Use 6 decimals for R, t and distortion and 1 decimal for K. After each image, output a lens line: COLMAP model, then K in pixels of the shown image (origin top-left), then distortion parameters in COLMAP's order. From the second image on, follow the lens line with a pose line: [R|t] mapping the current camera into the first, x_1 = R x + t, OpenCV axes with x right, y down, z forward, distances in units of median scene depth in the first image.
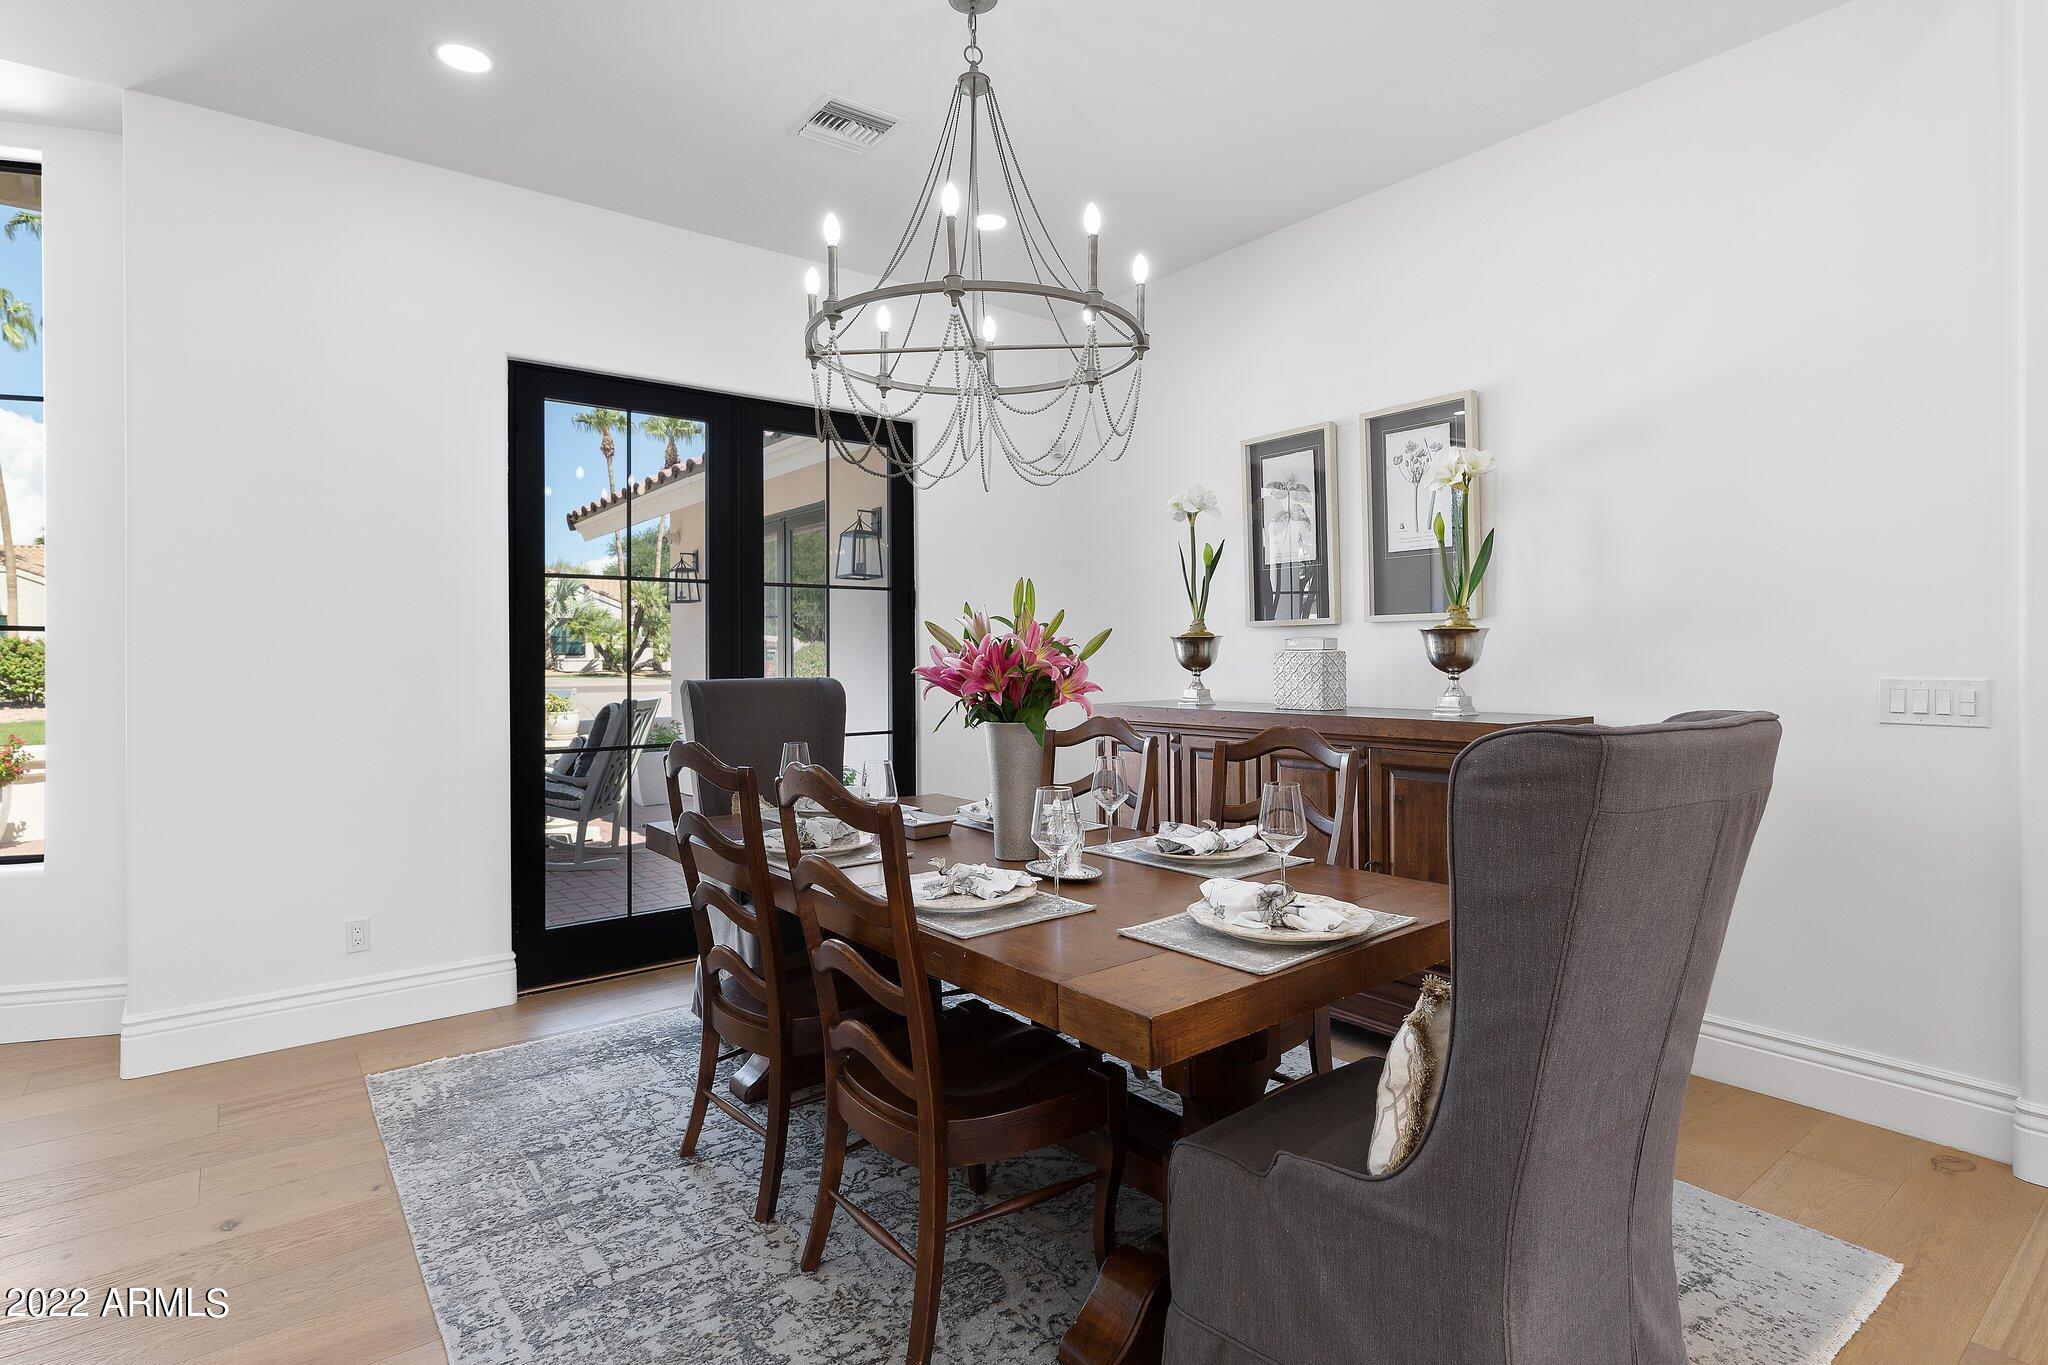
lens RADIAL K [[1045.3, 0, 1018.8], [0, 1045.3, 660.3], [0, 0, 1]] dist [0.000462, 0.000375]
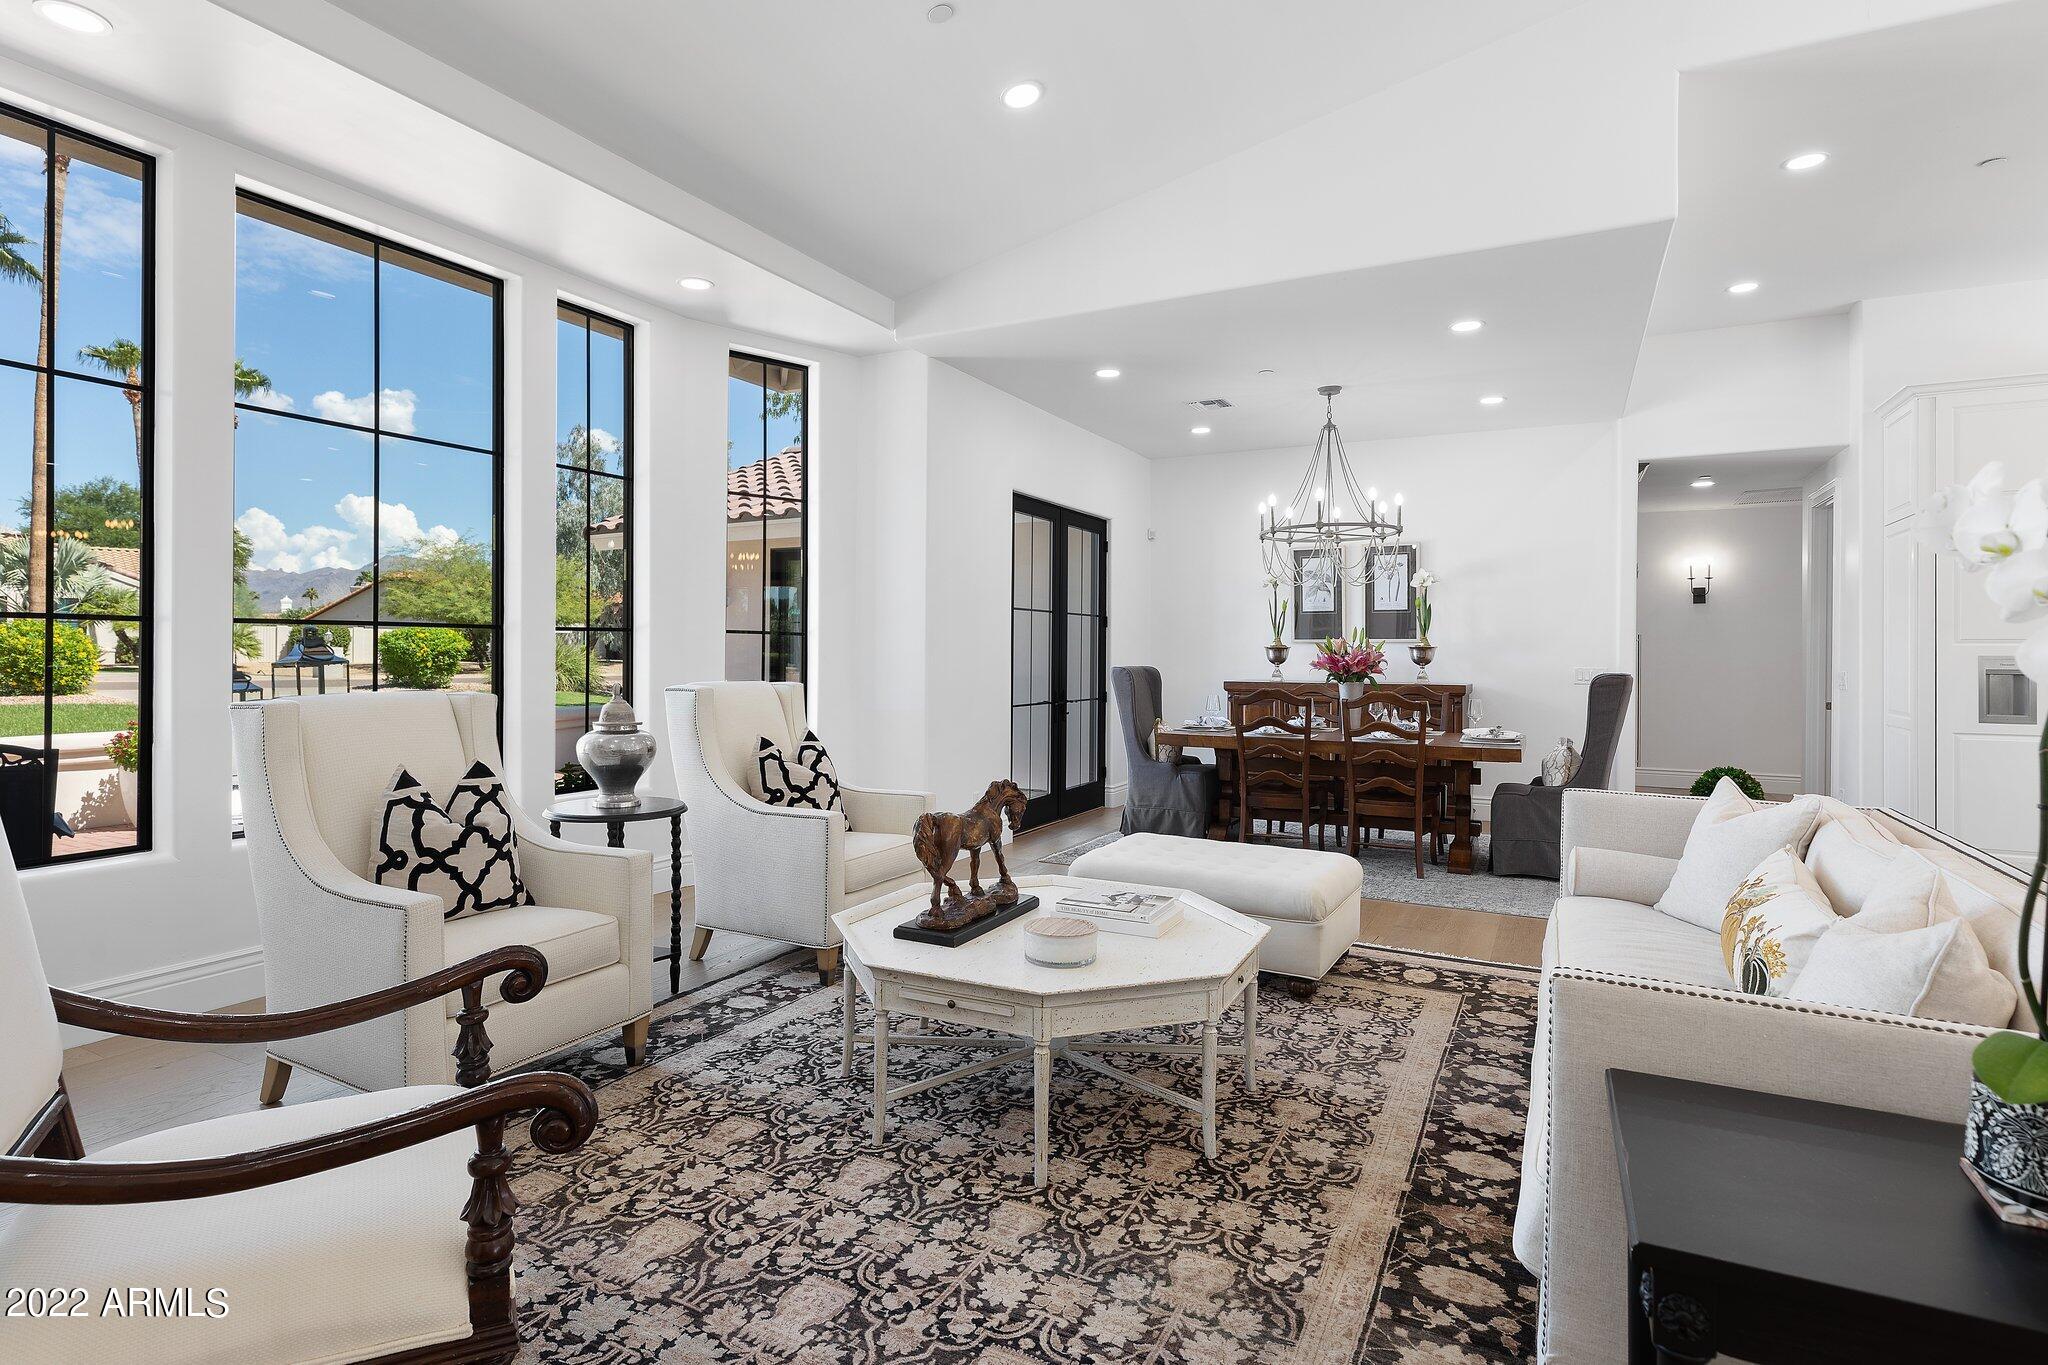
lens RADIAL K [[1049.4, 0, 1004.4], [0, 1049.4, 649.8], [0, 0, 1]] dist [-0.002751, -0.001551]
pose [[0.917161, 0.014136, 0.398267, -1.109088], [-0.011501, 0.999893, -0.009006, 0.006901], [-0.398352, 0.003680, 0.917225, -0.626124]]
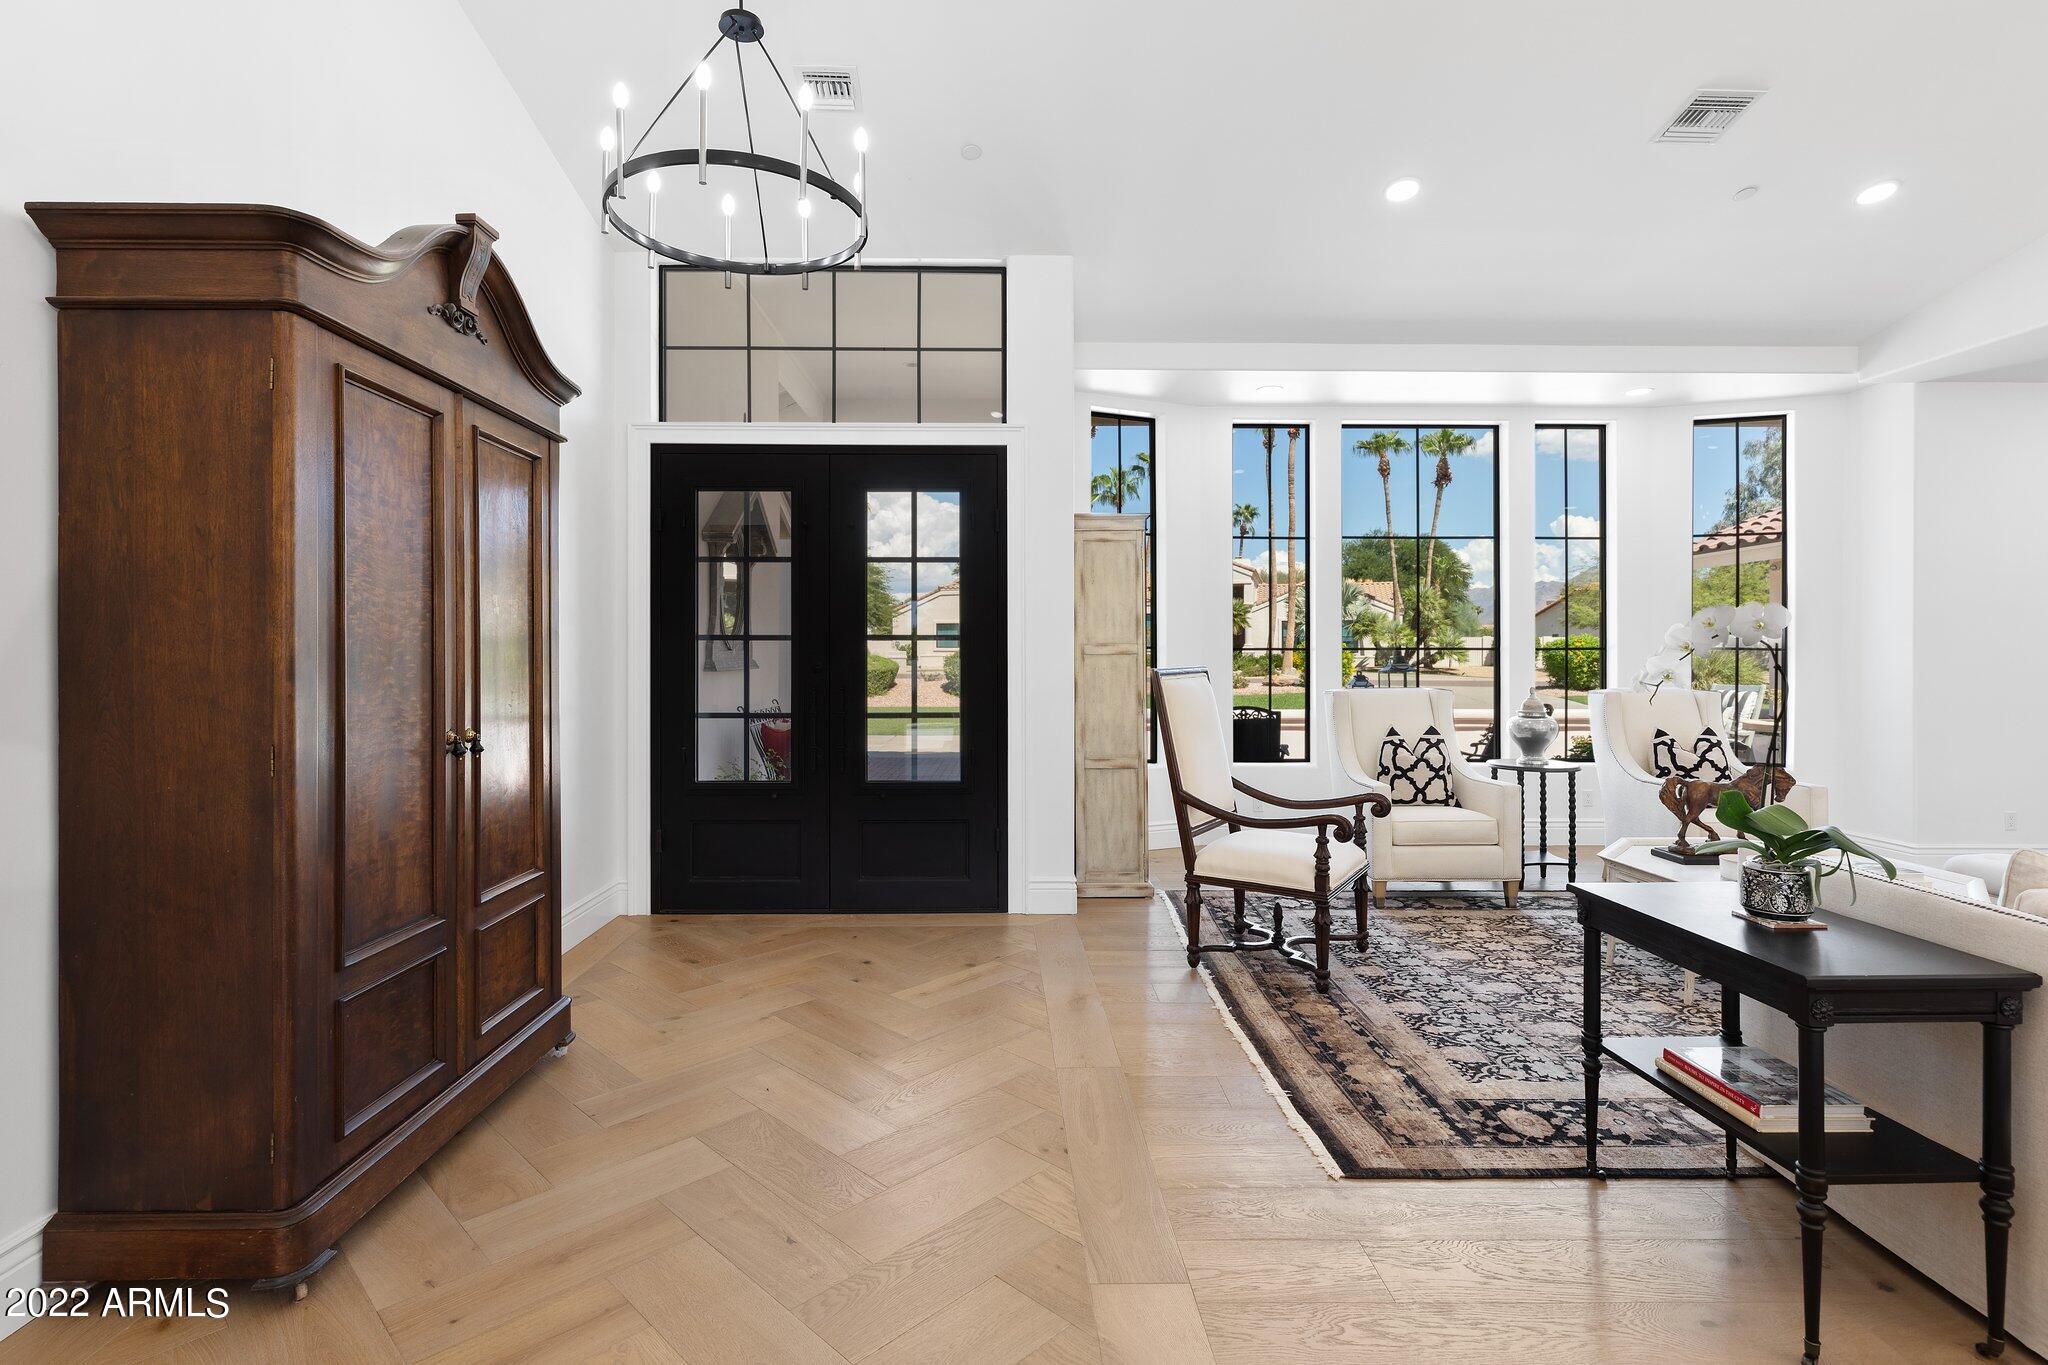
lens RADIAL K [[972.3, 0, 1009.0], [0, 972.3, 652.1], [0, 0, 1]] dist [-0.002760, 0.000543]
pose [[0.787085, 0.008643, -0.616784, -0.801526], [-0.009802, 0.999951, 0.001504, -0.010946], [0.616766, 0.004862, 0.787131, -1.154230]]
